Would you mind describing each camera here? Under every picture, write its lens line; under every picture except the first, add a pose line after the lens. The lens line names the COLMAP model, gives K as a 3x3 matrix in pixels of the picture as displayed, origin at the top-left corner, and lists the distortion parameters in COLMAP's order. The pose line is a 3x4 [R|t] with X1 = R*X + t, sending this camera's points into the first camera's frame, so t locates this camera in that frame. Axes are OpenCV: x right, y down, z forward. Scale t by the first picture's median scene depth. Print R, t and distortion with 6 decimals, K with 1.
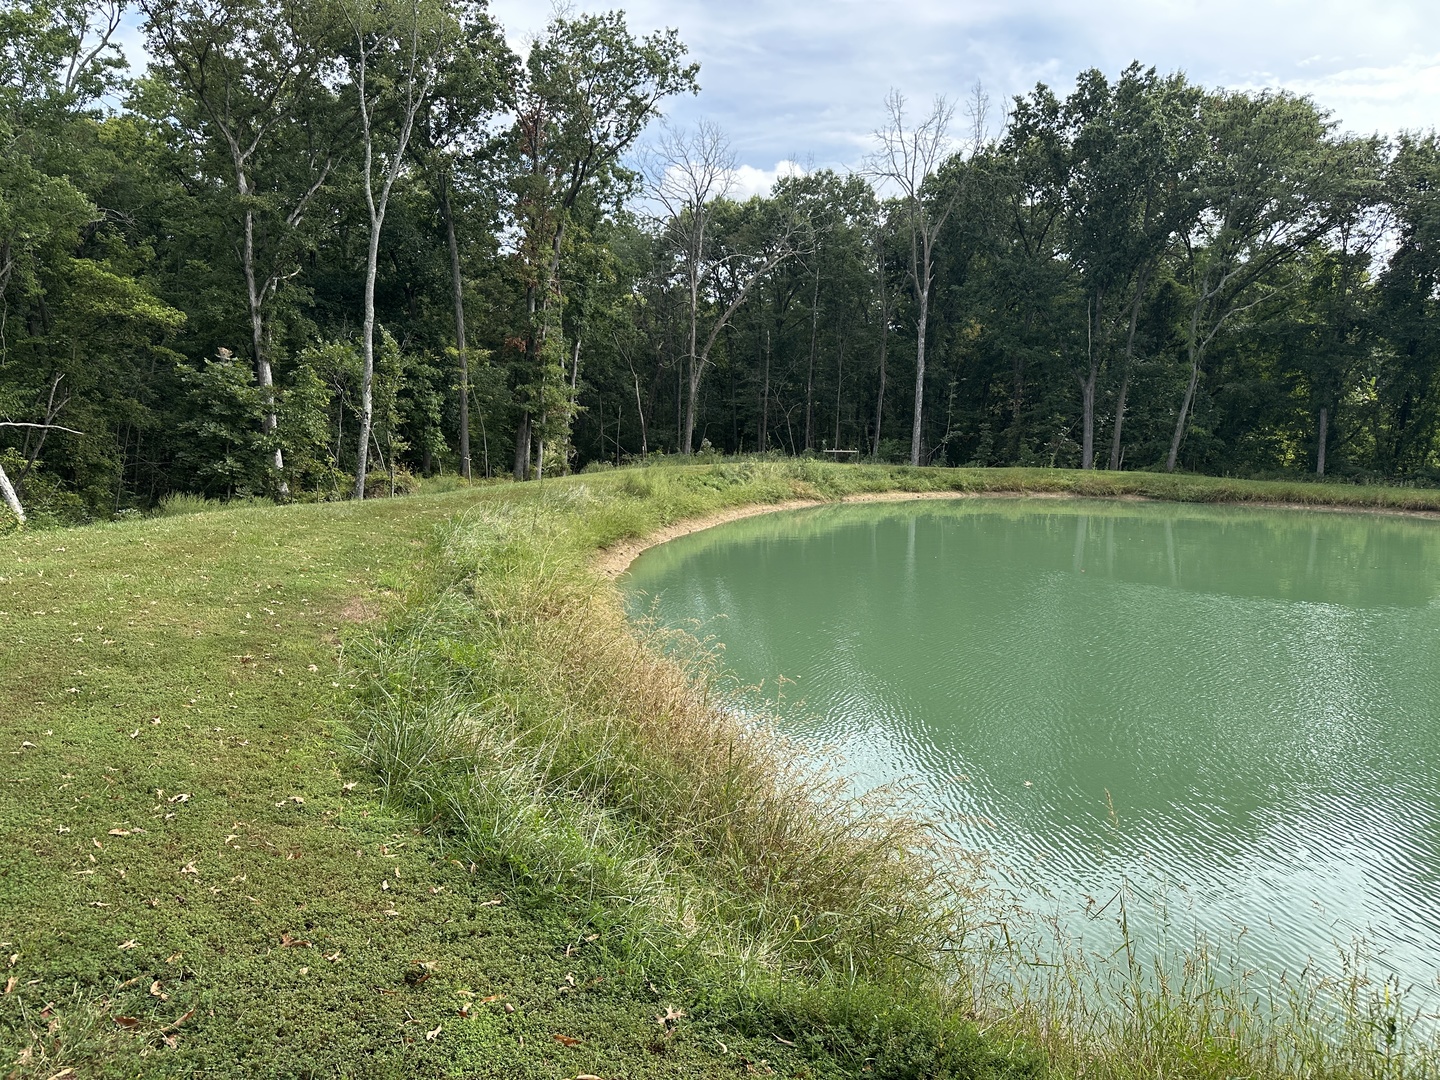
lens RADIAL K [[1016.6, 0, 718.1], [0, 1016.6, 541.3], [0, 0, 1]] dist [0.041887, -0.034946]
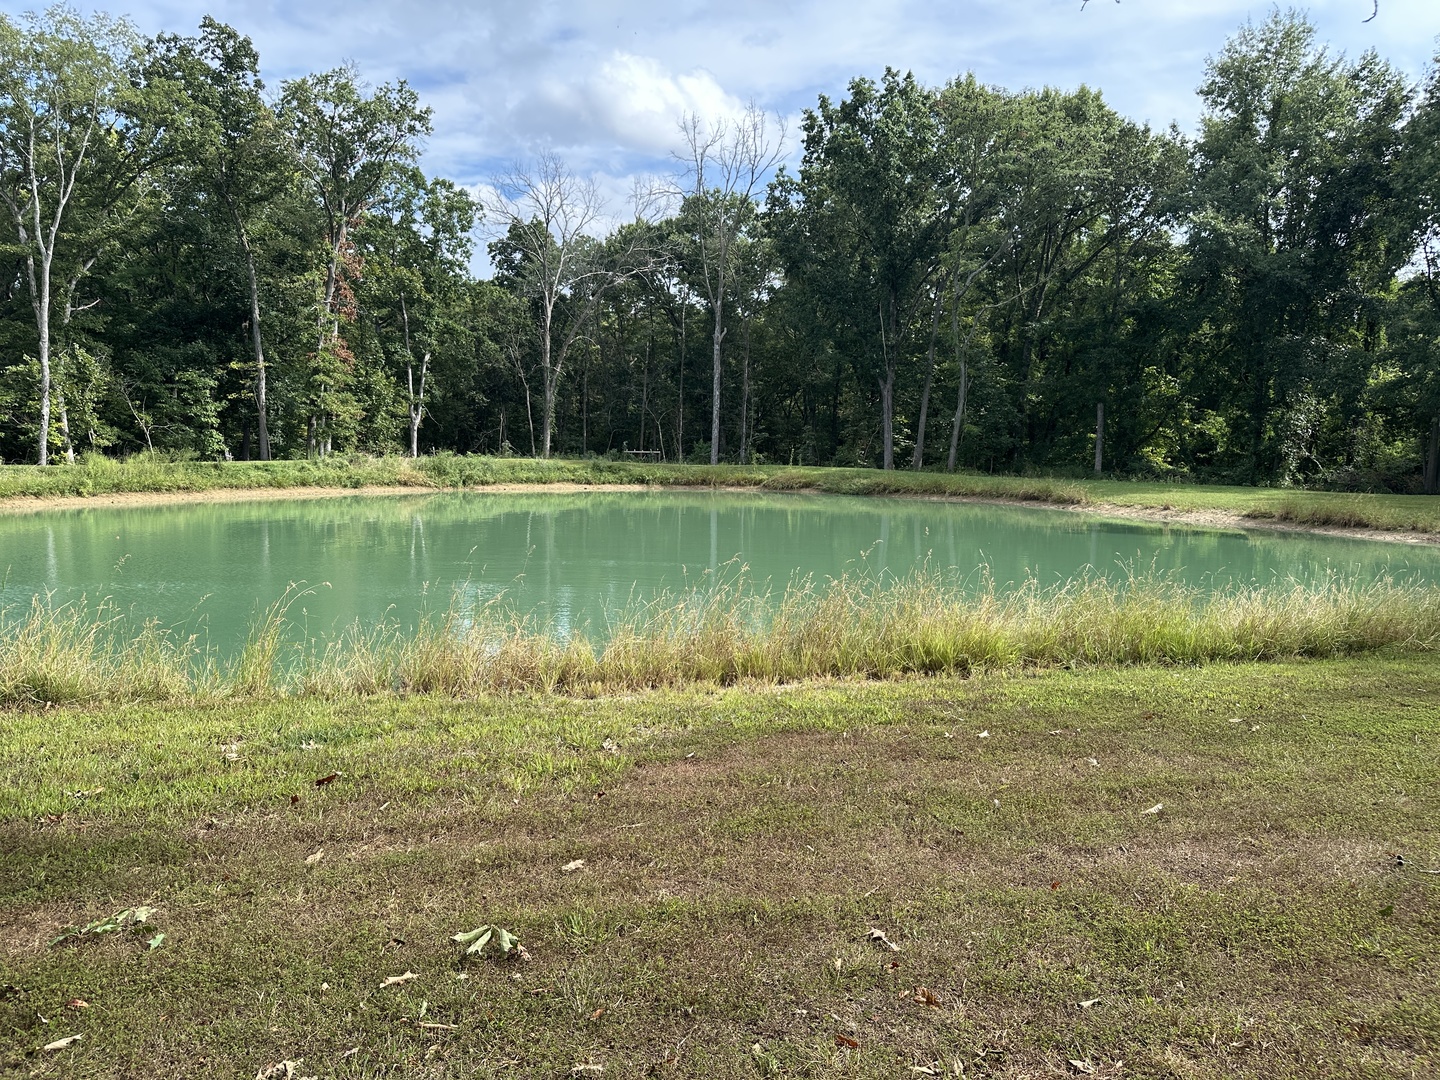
lens RADIAL K [[1016.6, 0, 718.7], [0, 1016.6, 538.7], [0, 0, 1]] dist [0.041887, -0.034946]
pose [[0.975306, 0.010950, -0.220586, 0.535378], [-0.016121, 0.999636, -0.021652, 0.028774], [0.220269, 0.024673, 0.975127, -0.020450]]
